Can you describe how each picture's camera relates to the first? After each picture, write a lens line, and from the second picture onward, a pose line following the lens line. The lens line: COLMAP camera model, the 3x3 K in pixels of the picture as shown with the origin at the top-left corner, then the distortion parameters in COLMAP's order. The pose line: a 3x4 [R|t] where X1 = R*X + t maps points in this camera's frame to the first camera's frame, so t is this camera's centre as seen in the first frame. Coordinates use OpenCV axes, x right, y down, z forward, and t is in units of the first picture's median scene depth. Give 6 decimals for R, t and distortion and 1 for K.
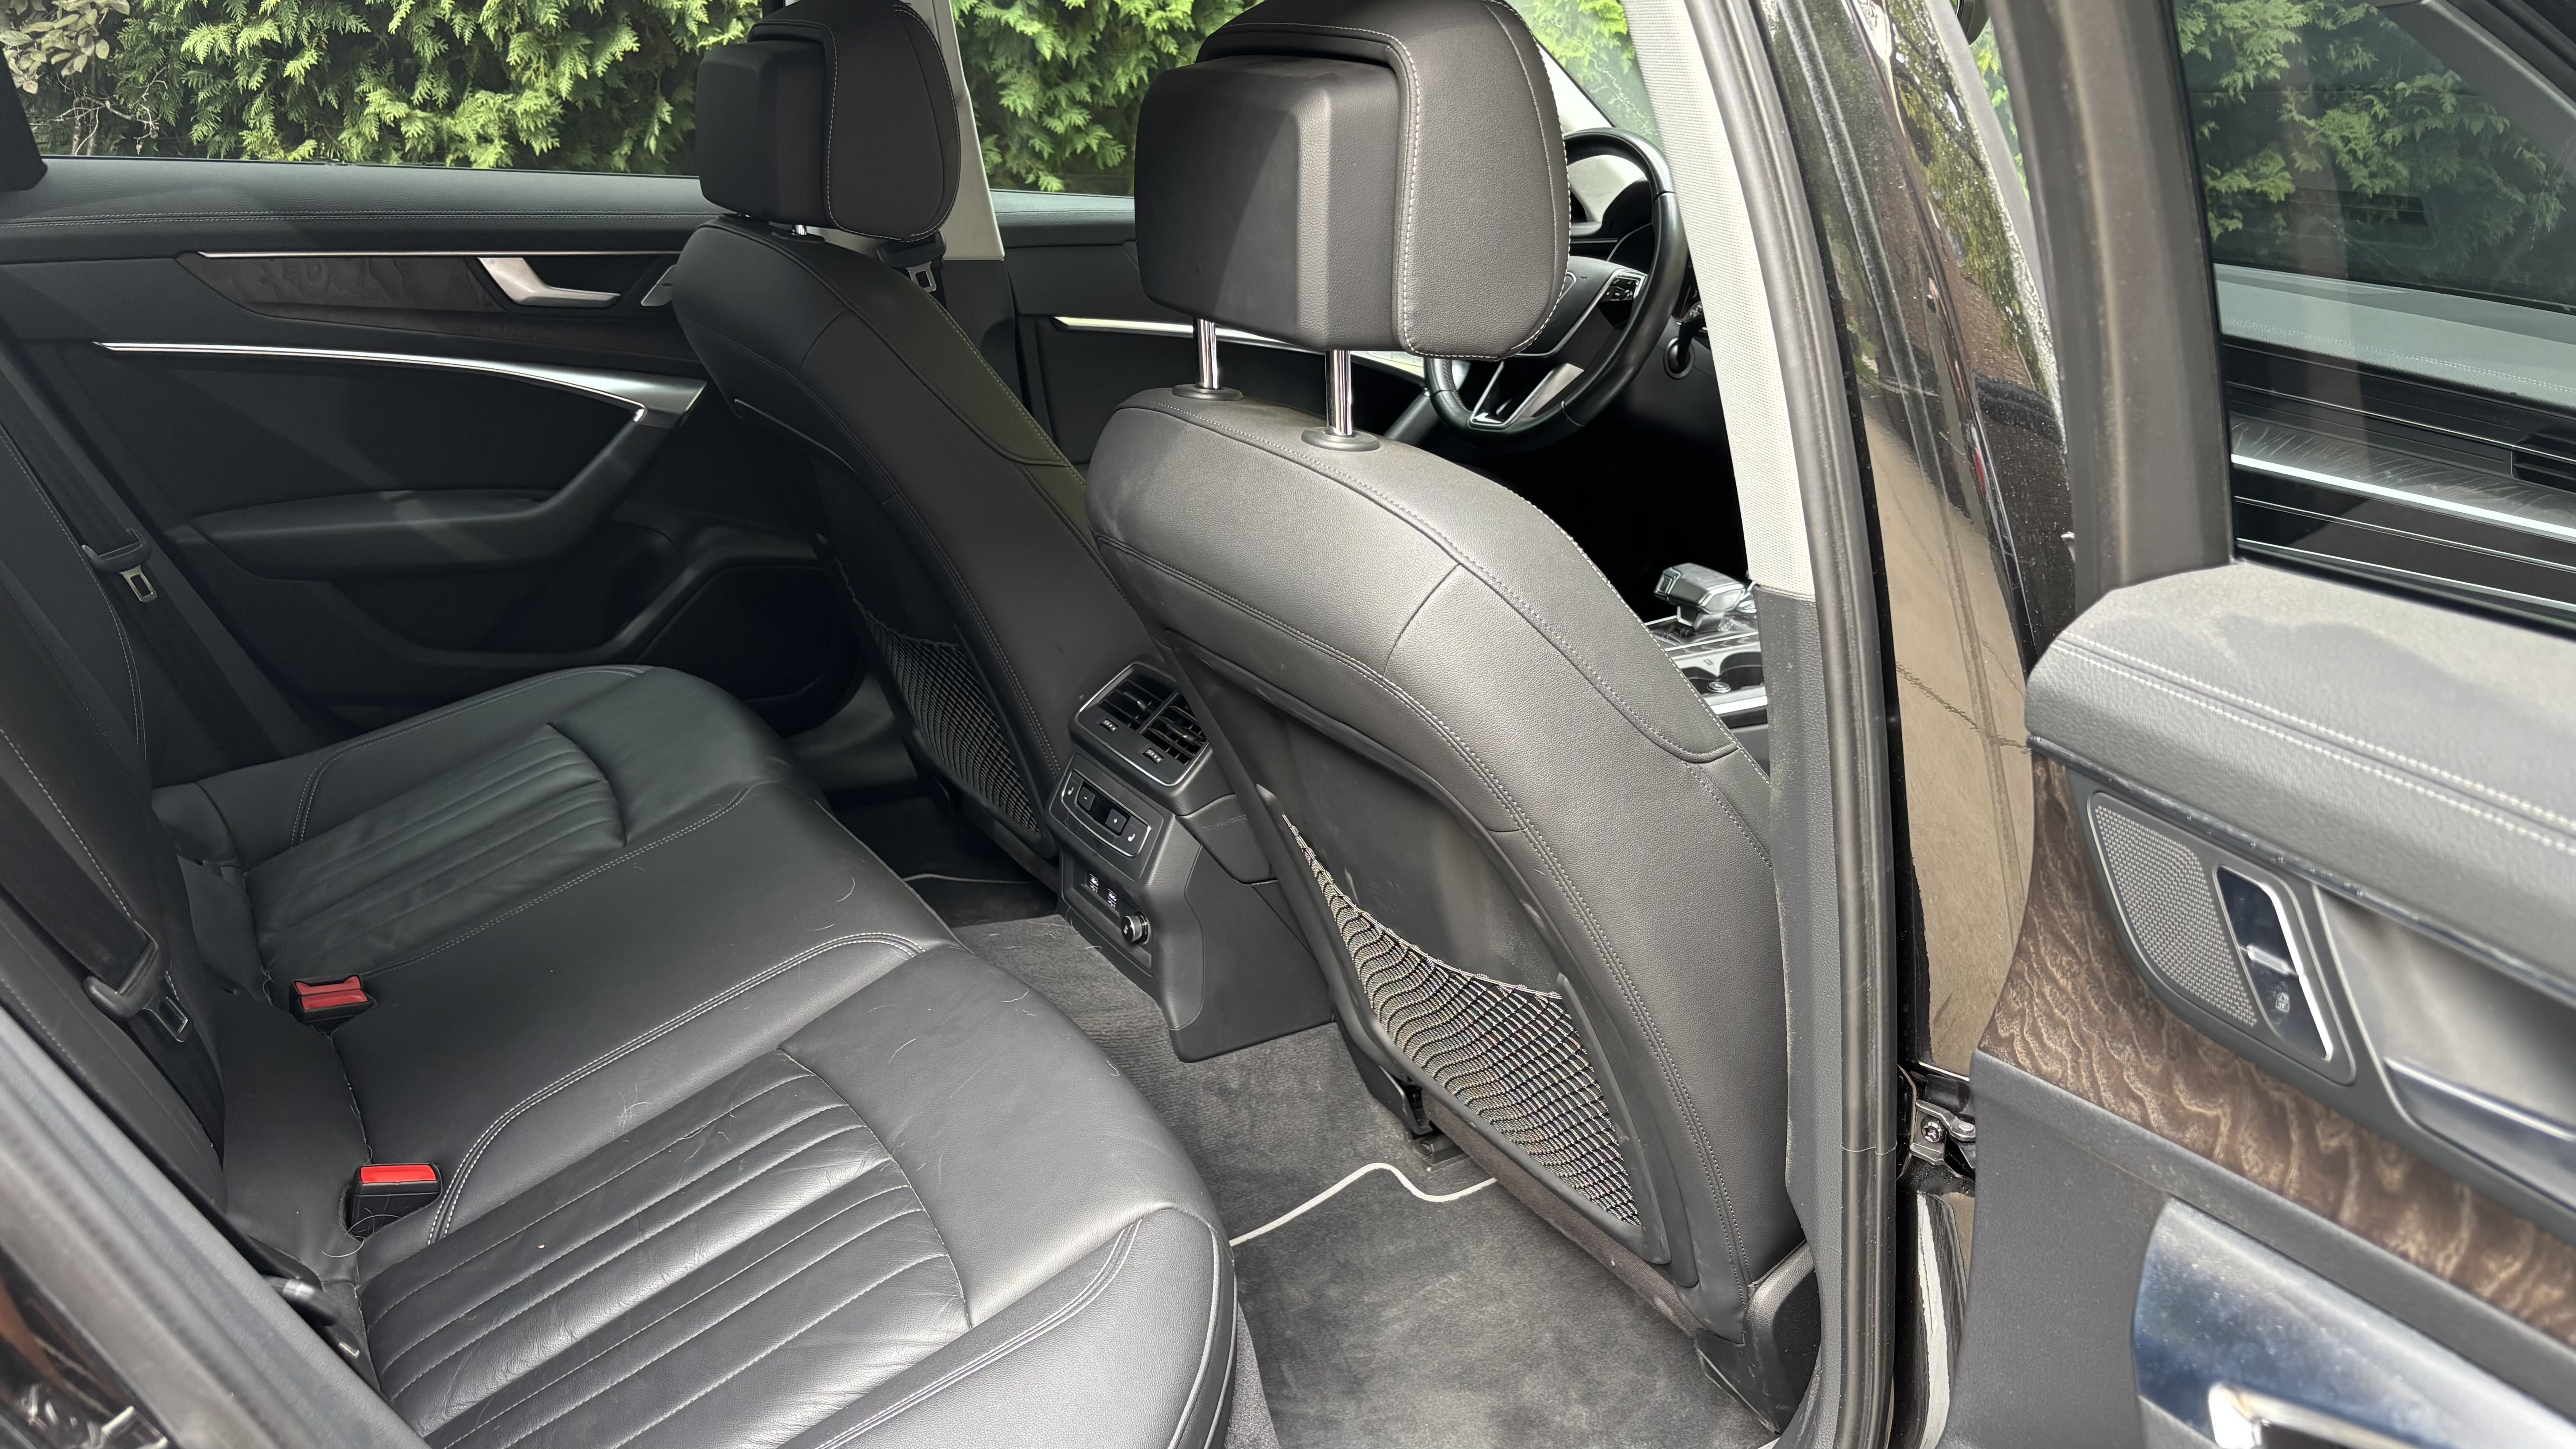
lens RADIAL K [[1934.0, 0, 1288.0], [0, 1934.0, 724.5], [0, 0, 1]] dist [0.072312, -0.067066]
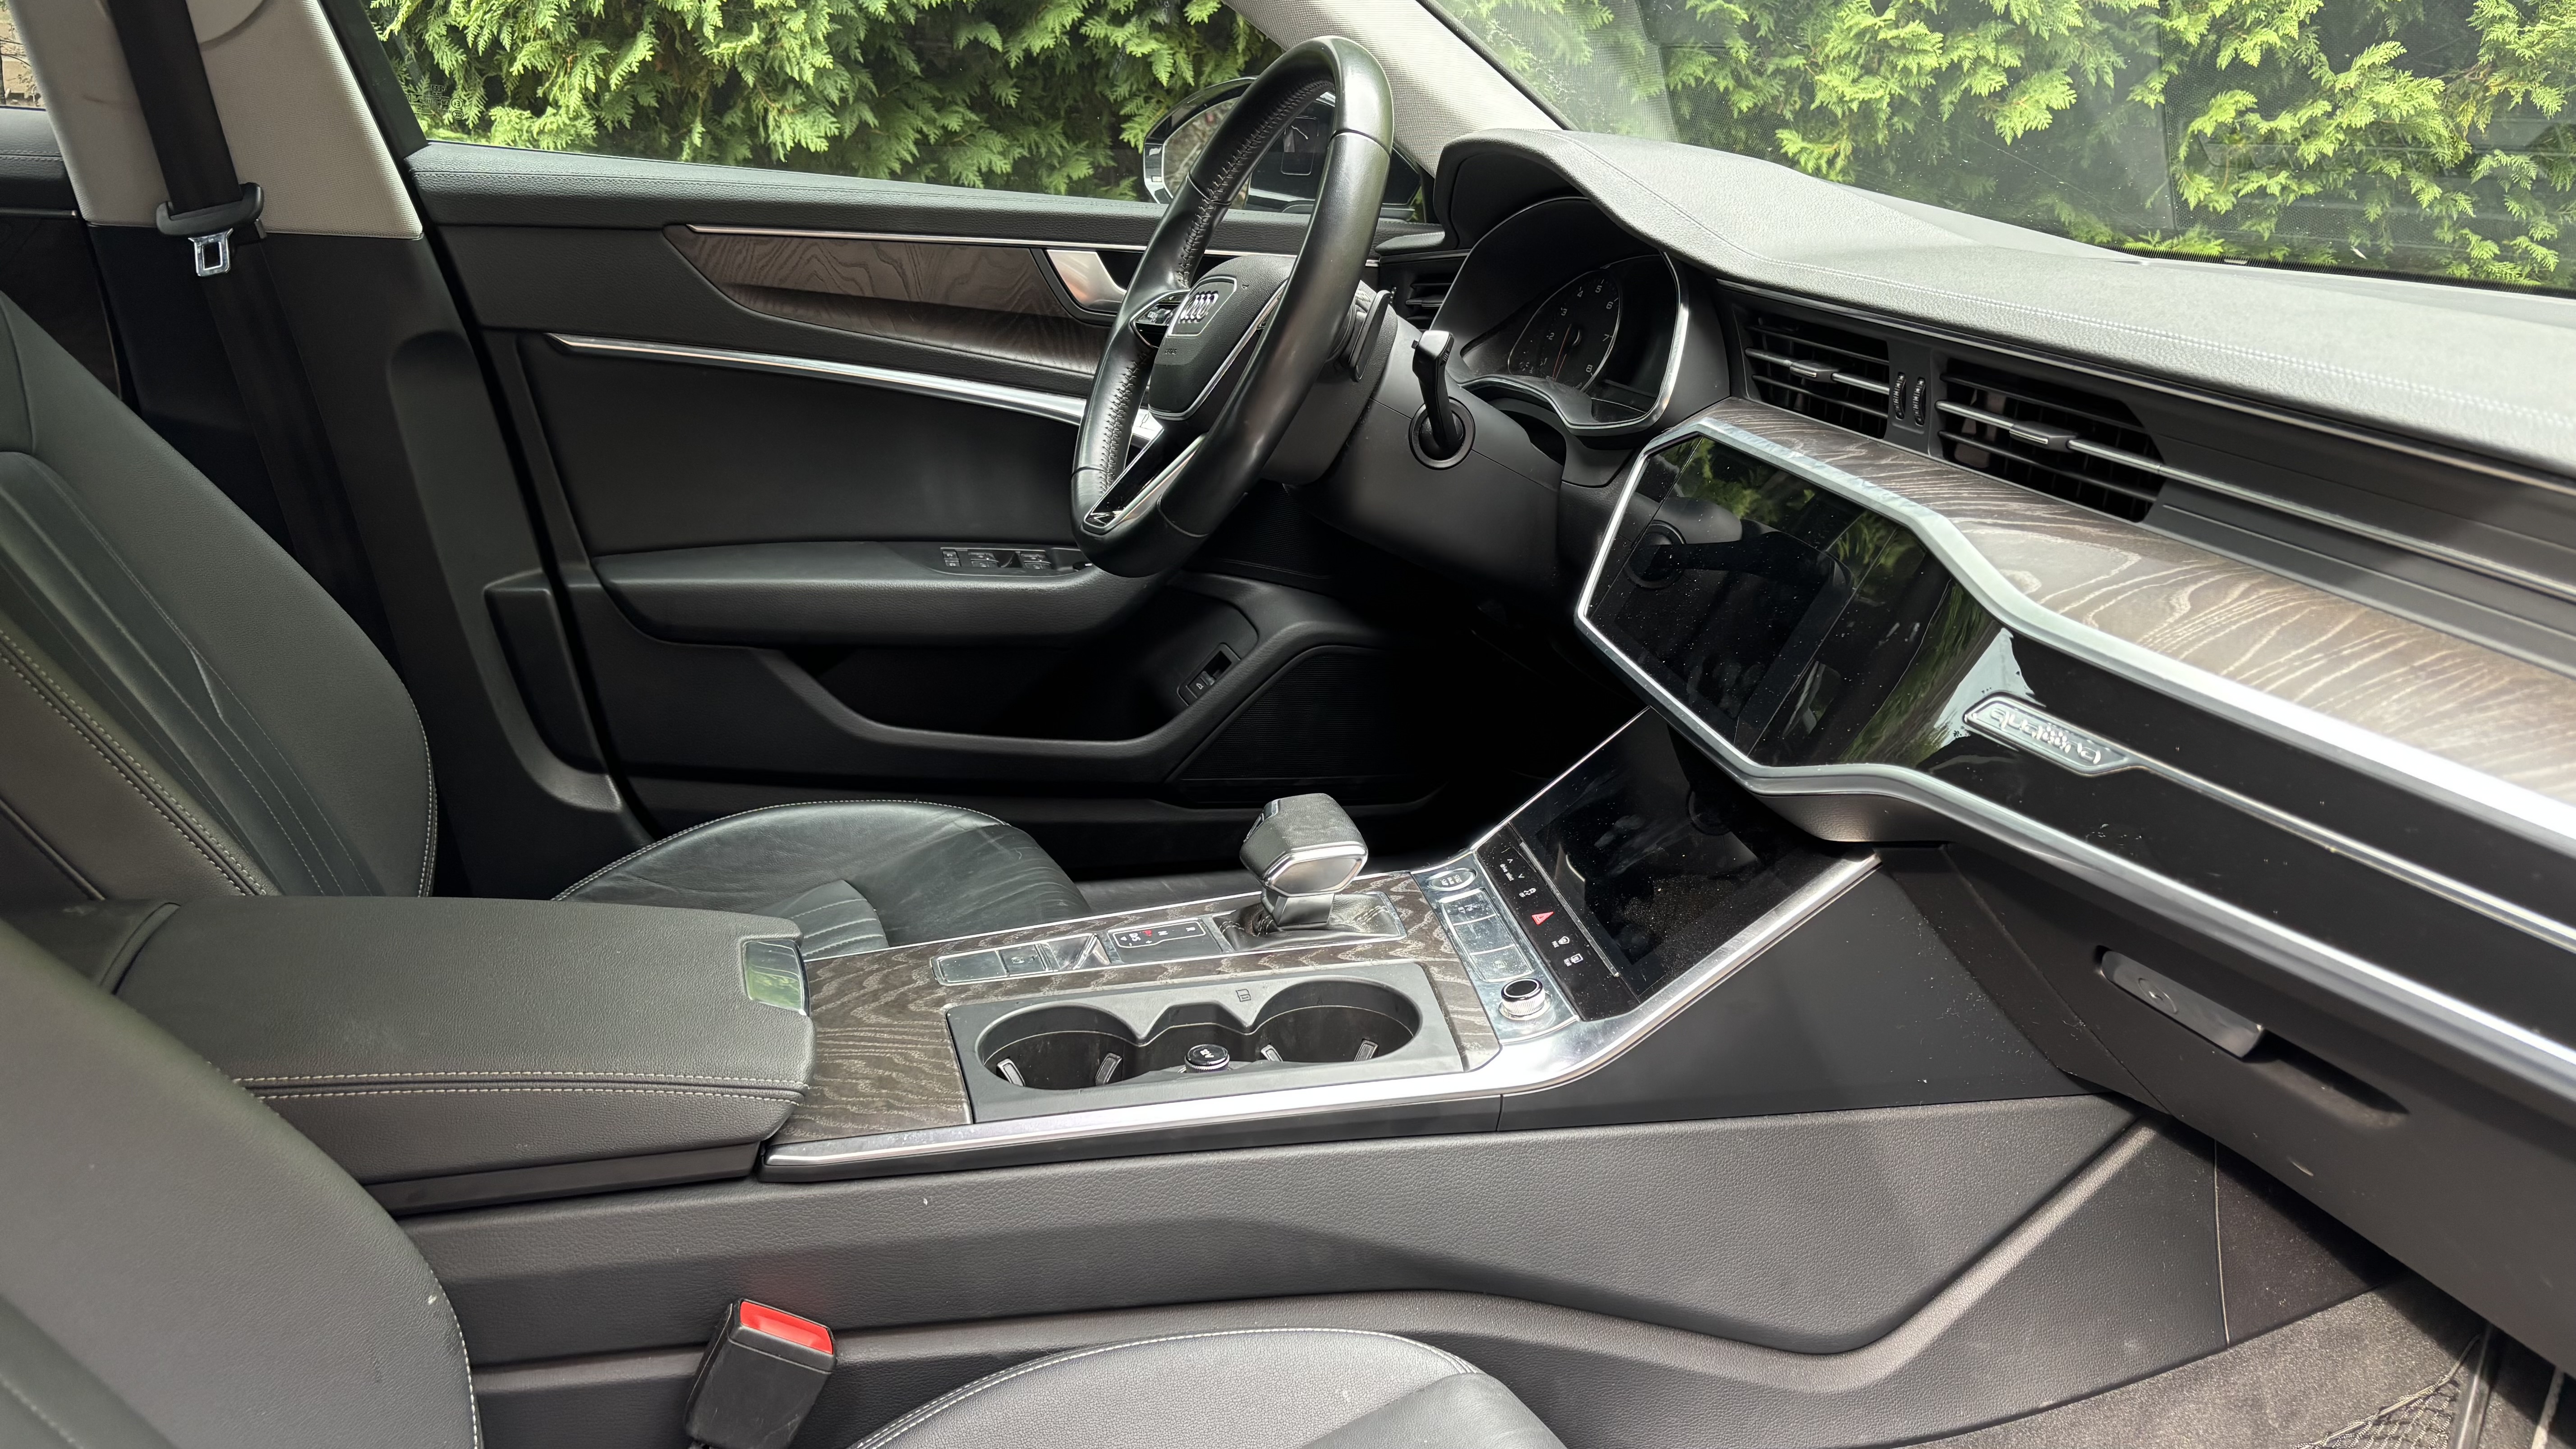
lens RADIAL K [[1934.0, 0, 1288.0], [0, 1934.0, 724.5], [0, 0, 1]] dist [0.072312, -0.067066]
pose [[0.970755, 0.076862, -0.227435, 0.163686], [-0.087801, 0.995399, -0.038362, -0.041343], [0.223440, 0.057210, 0.973037, 0.232717]]
